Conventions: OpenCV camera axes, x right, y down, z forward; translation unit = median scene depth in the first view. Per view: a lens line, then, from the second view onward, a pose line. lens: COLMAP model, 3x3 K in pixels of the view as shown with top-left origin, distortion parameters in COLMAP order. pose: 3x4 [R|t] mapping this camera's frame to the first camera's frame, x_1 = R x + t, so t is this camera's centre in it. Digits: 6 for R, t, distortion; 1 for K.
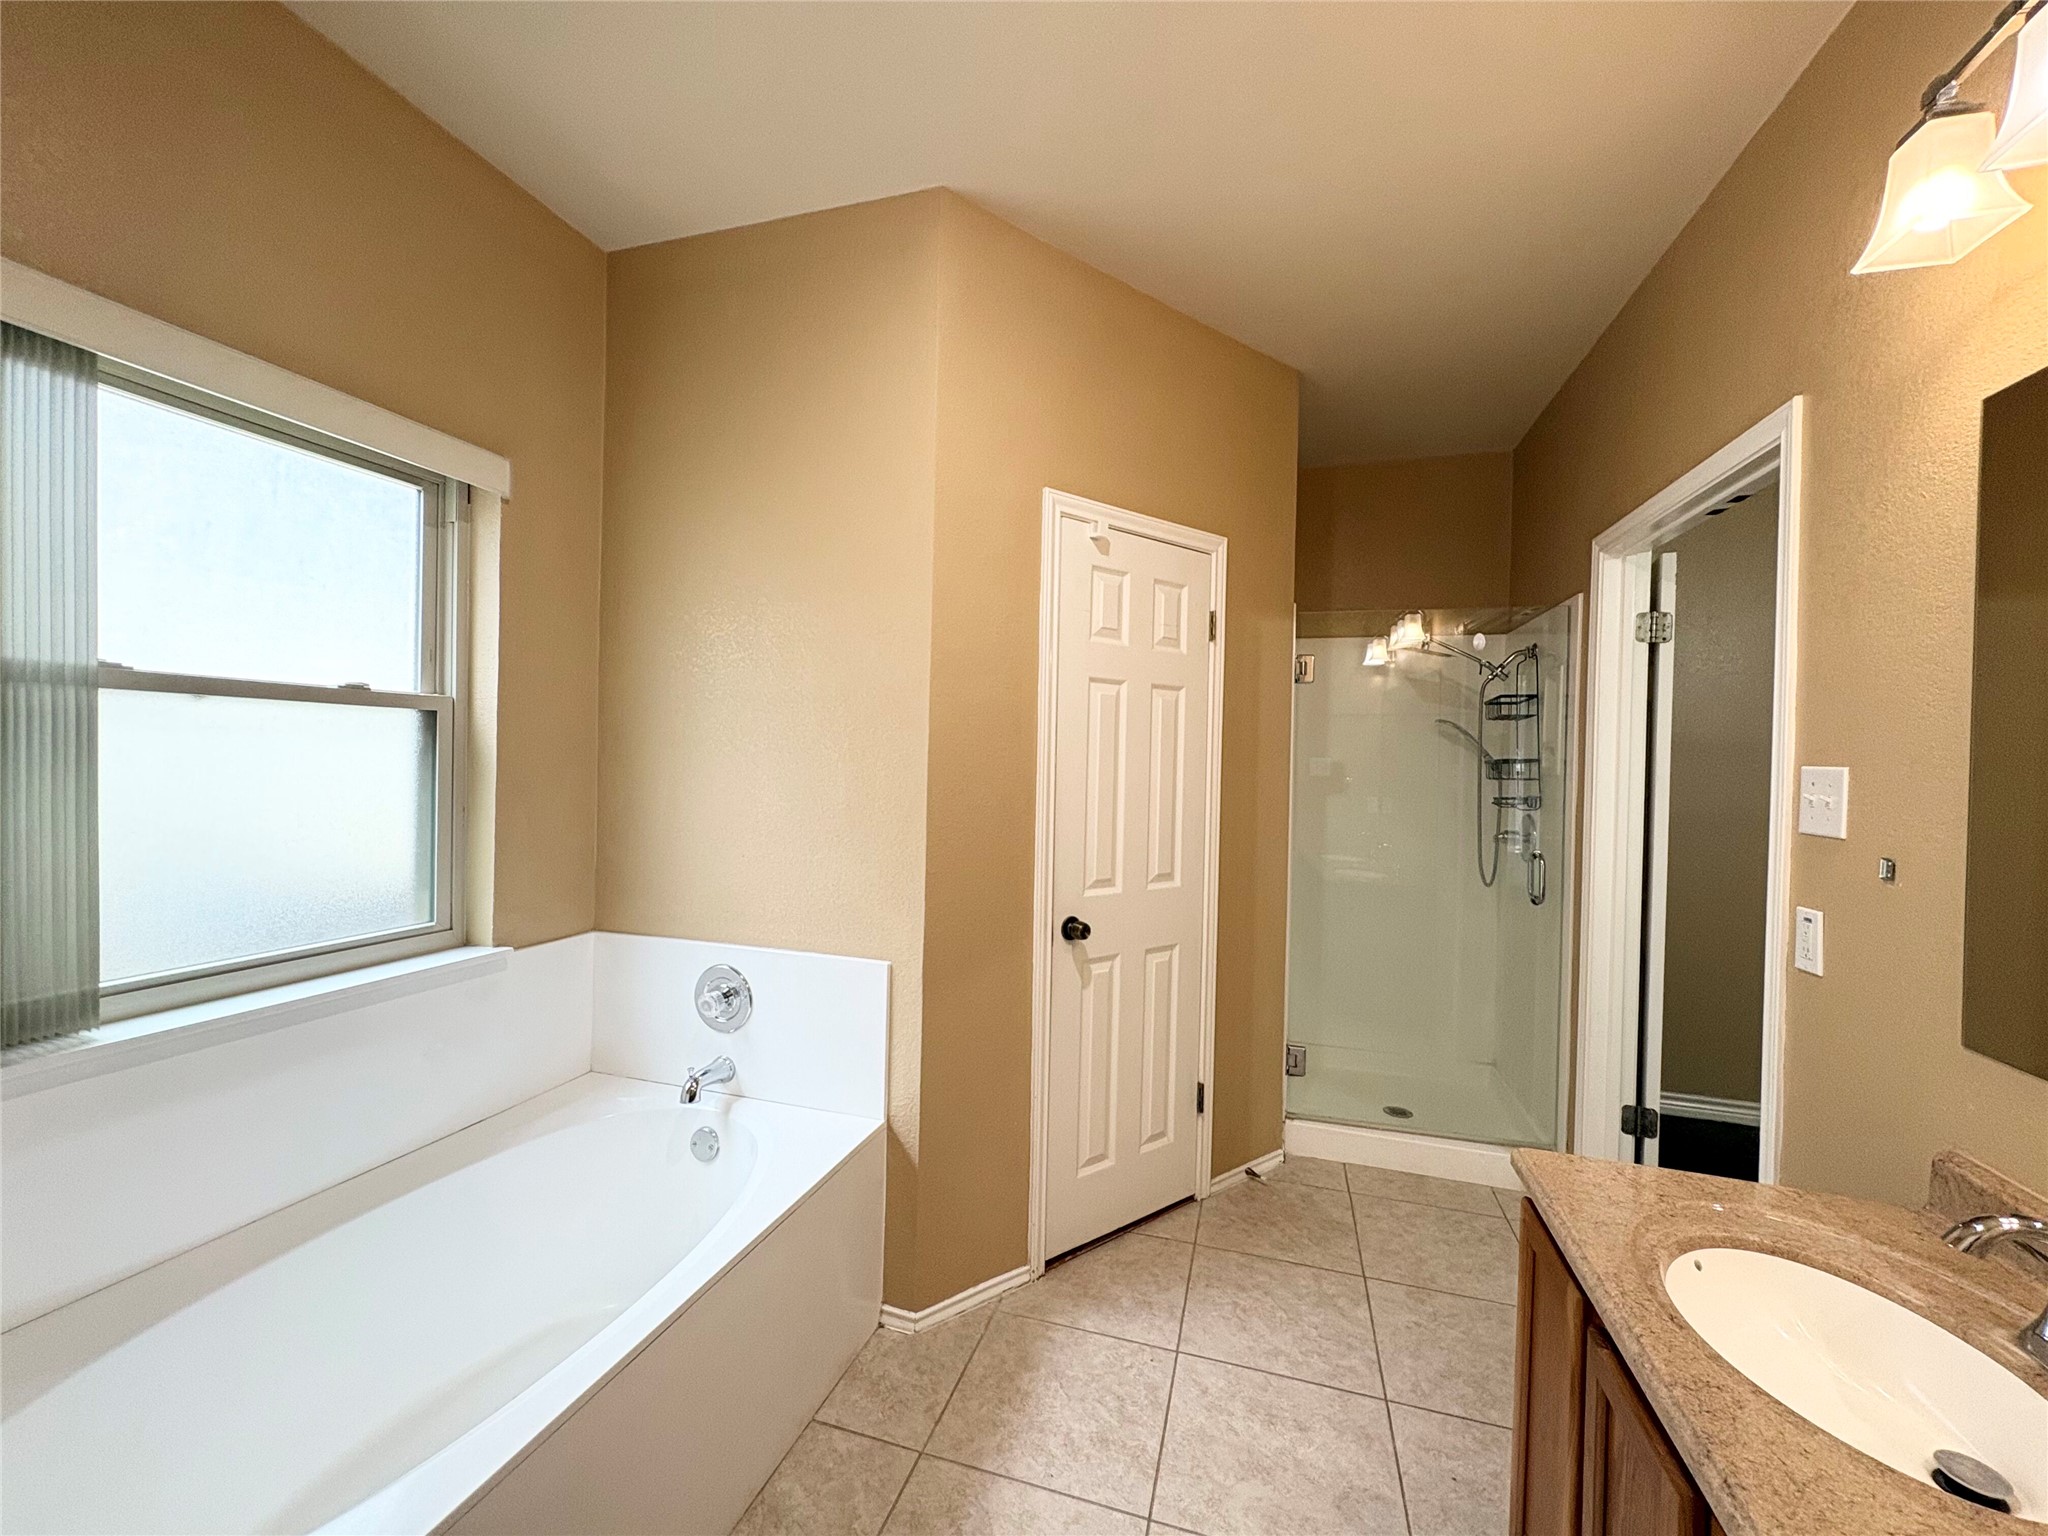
lens RADIAL K [[816.7, 0, 1019.0], [0, 816.7, 762.6], [0, 0, 1]] dist [-0.001223, 0.000100]
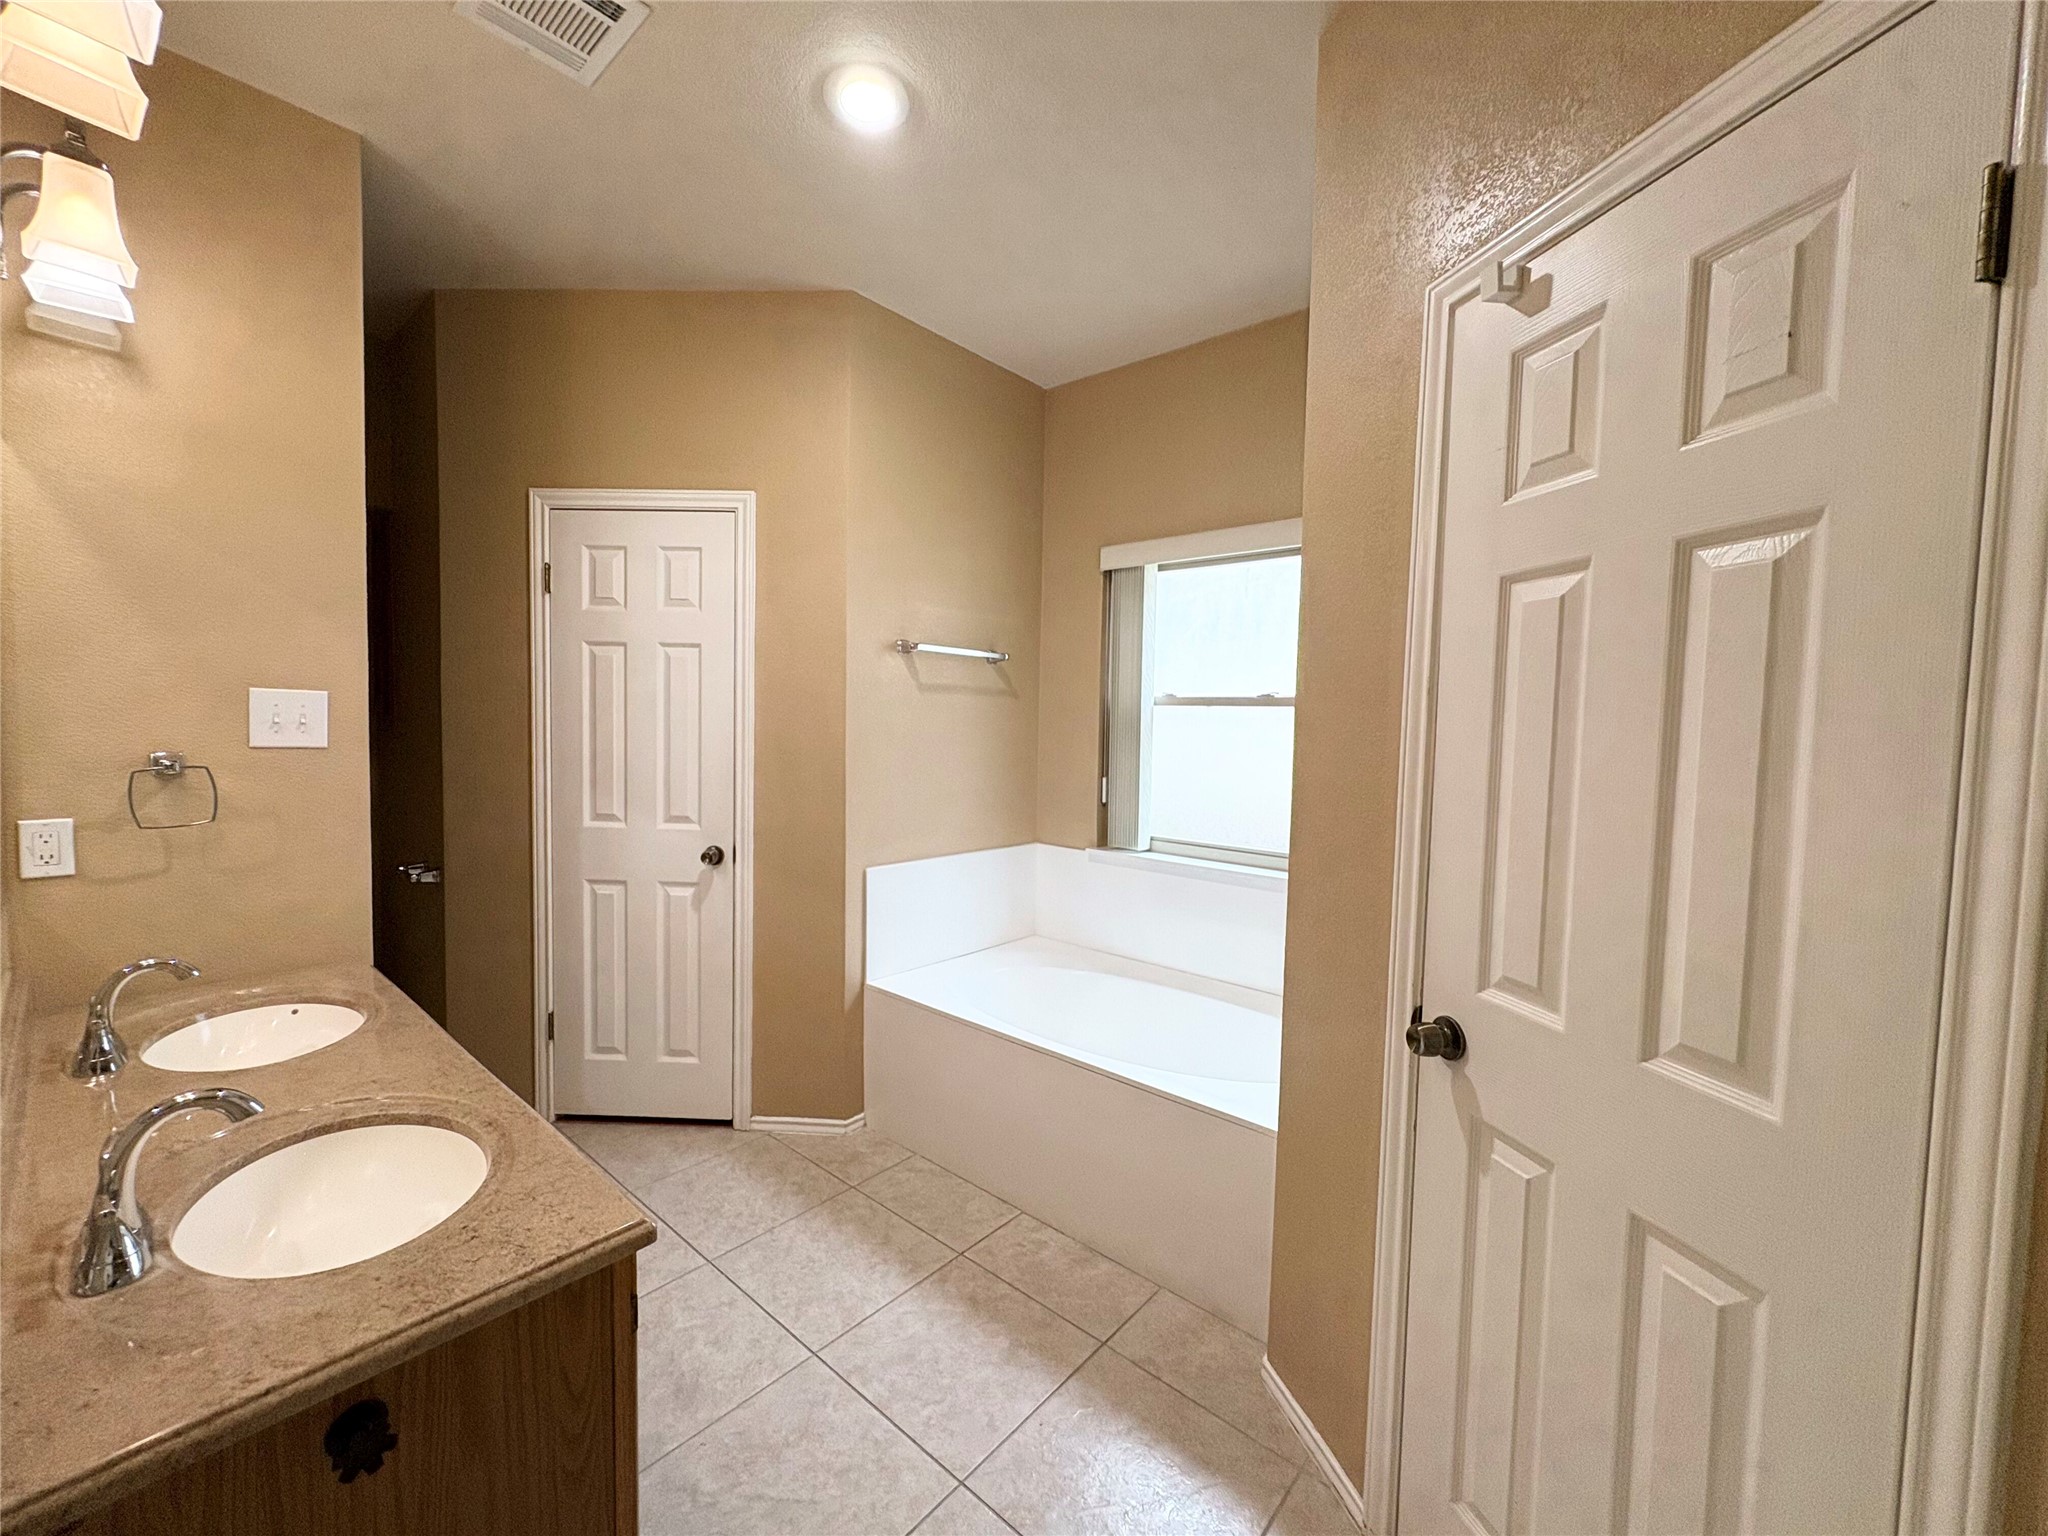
lens RADIAL K [[816.7, 0, 1023.6], [0, 816.7, 767.9], [0, 0, 1]] dist [-0.001223, 0.000100]
pose [[-0.398831, 0.015146, -0.916899, 0.880482], [-0.043470, 0.998427, 0.035402, 0.014354], [0.915993, 0.053977, -0.397546, 1.211537]]
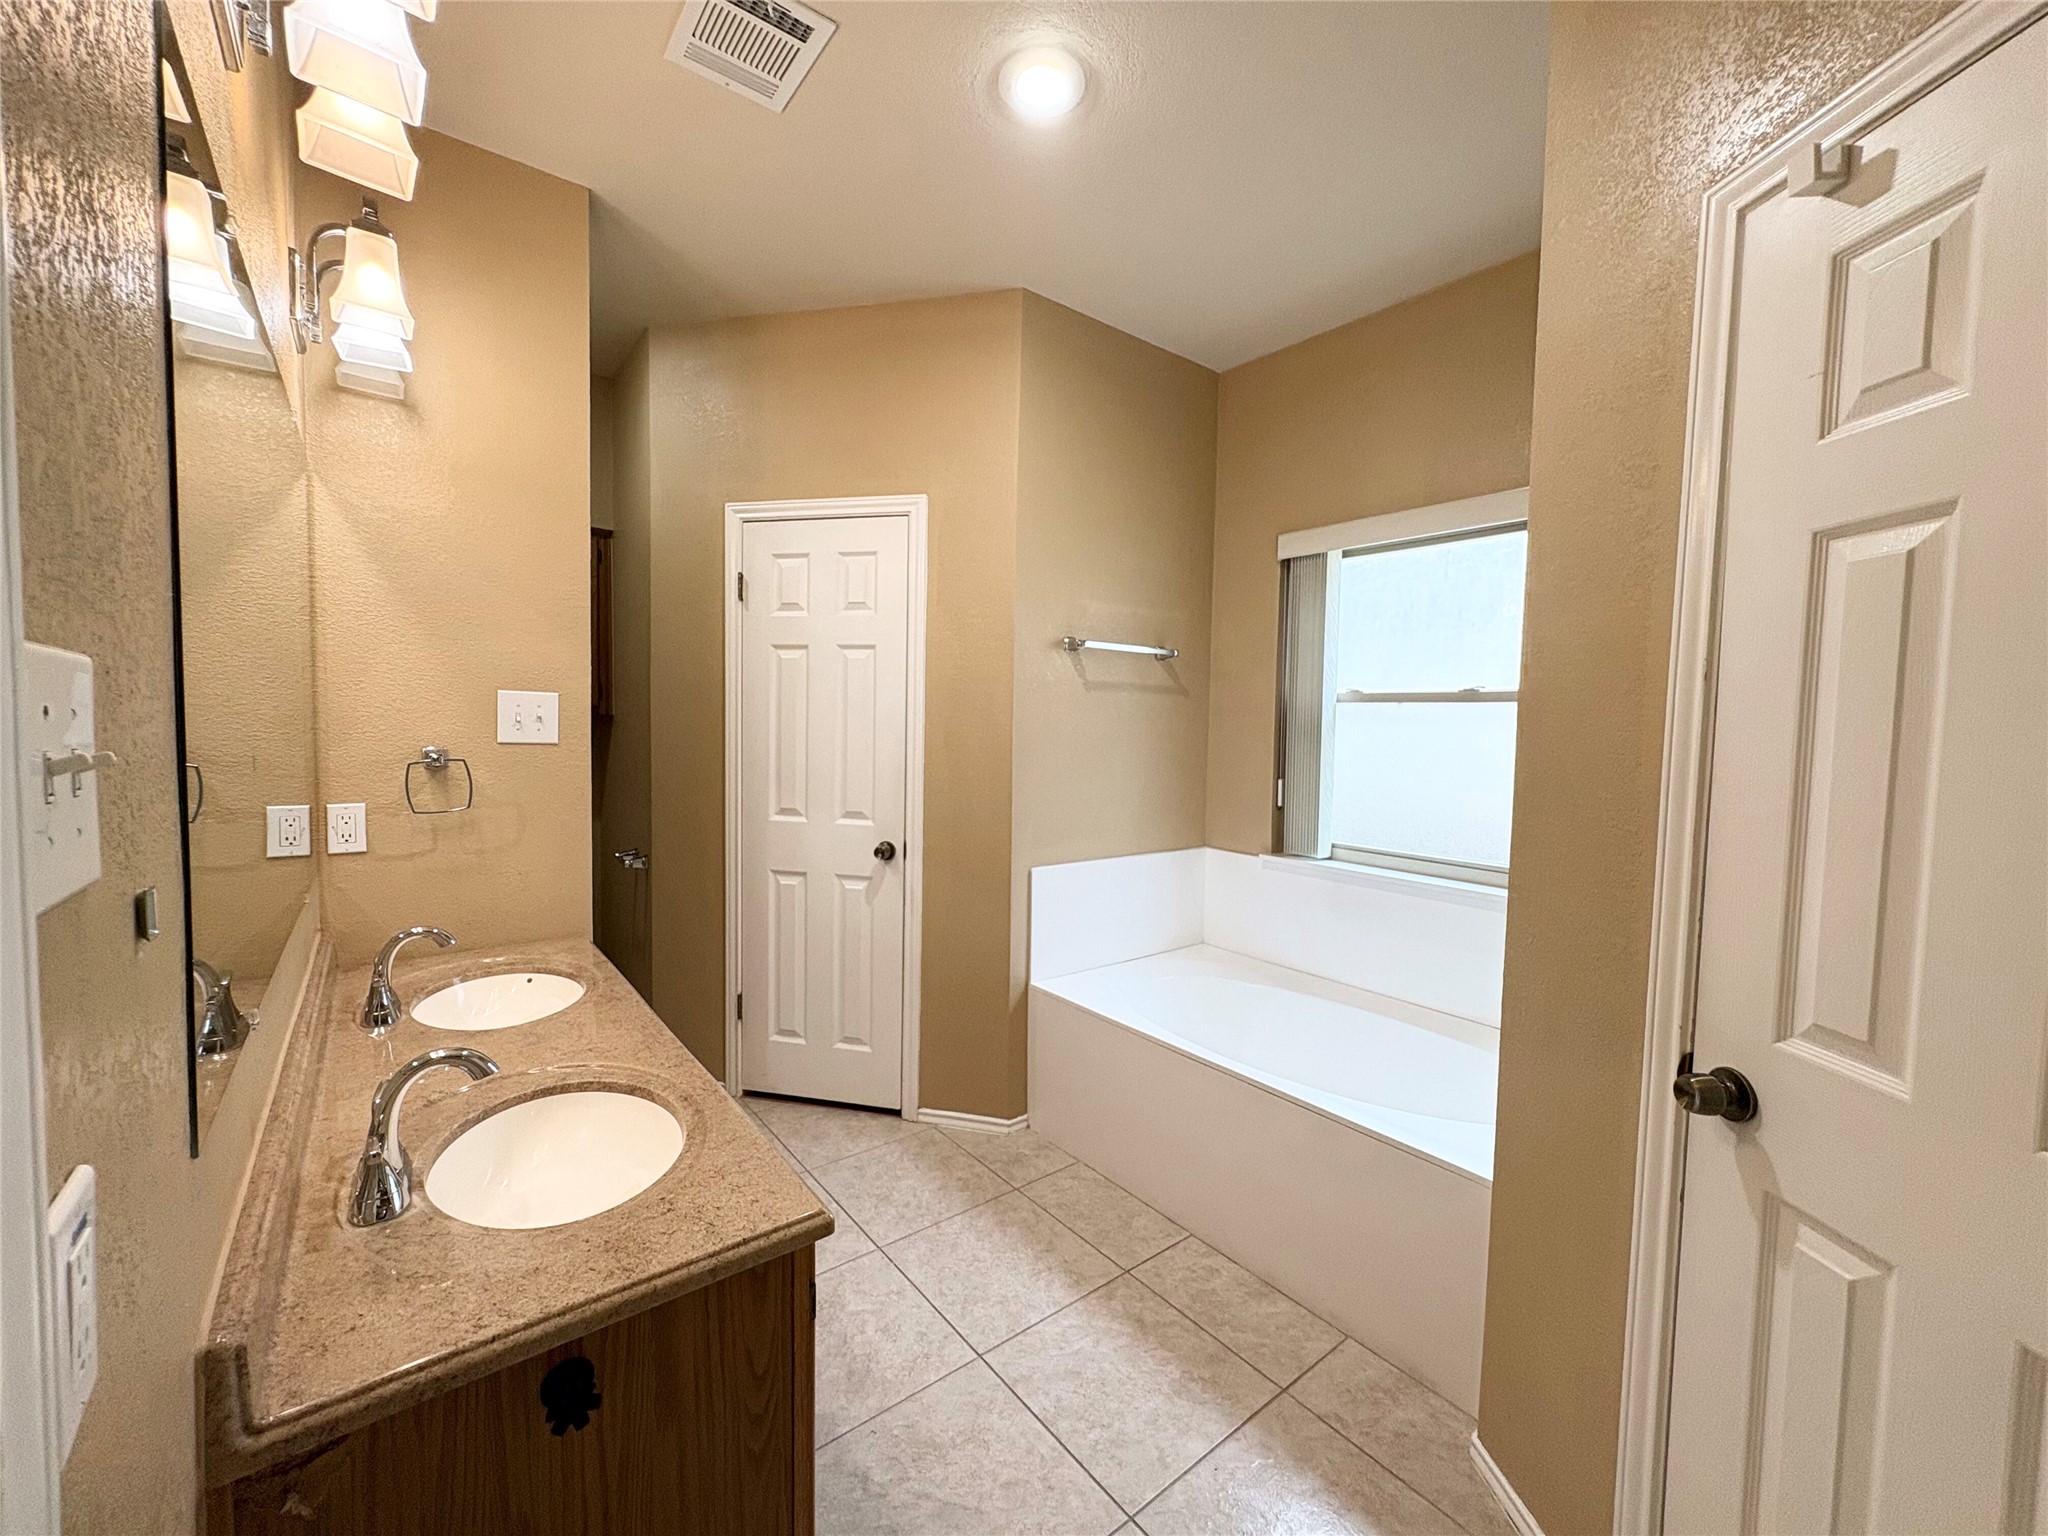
lens RADIAL K [[816.7, 0, 1021.0], [0, 816.7, 769.8], [0, 0, 1]] dist [-0.001223, 0.000100]
pose [[-0.569322, 0.010051, -0.822053, 0.855665], [-0.044229, 0.998103, 0.042835, 0.022848], [0.820924, 0.060746, -0.567798, 1.178140]]
